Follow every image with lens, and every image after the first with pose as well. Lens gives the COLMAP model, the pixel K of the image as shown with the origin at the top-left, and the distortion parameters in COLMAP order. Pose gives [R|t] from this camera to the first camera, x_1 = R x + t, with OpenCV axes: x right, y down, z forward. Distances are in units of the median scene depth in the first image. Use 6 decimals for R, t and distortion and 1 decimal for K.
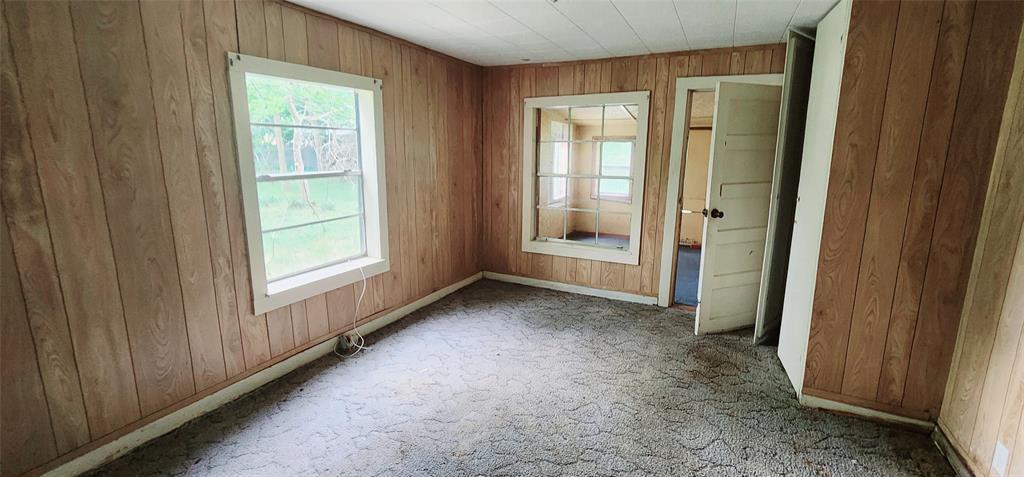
lens RADIAL K [[426.1, 0, 515.2], [0, 426.1, 232.6], [0, 0, 1]] dist [0.000286, -0.000025]
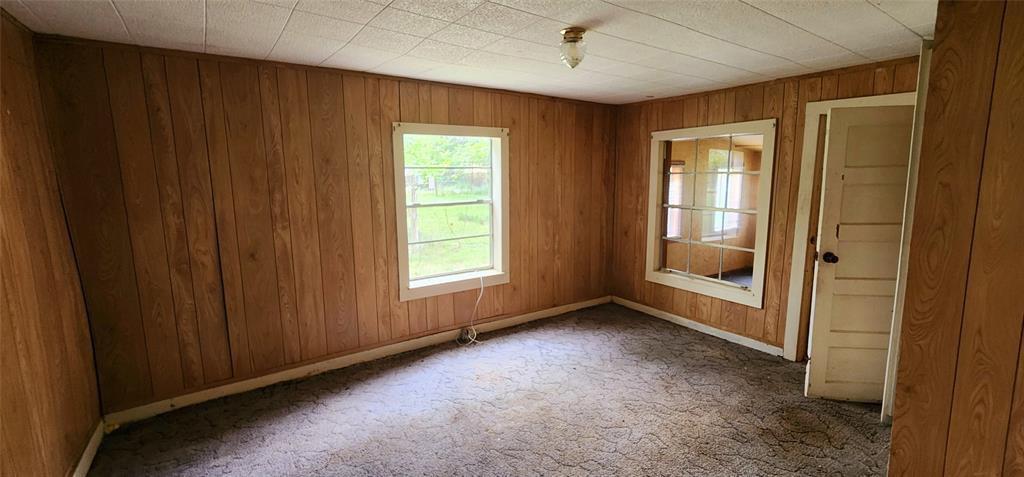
lens RADIAL K [[420.9, 0, 514.4], [0, 420.9, 235.1], [0, 0, 1]] dist [0.001234, -0.000008]
pose [[0.875702, 0.057589, -0.479406, 0.284298], [-0.080846, 0.996334, -0.027991, -0.013080], [0.476036, 0.063270, 0.877147, -0.047257]]
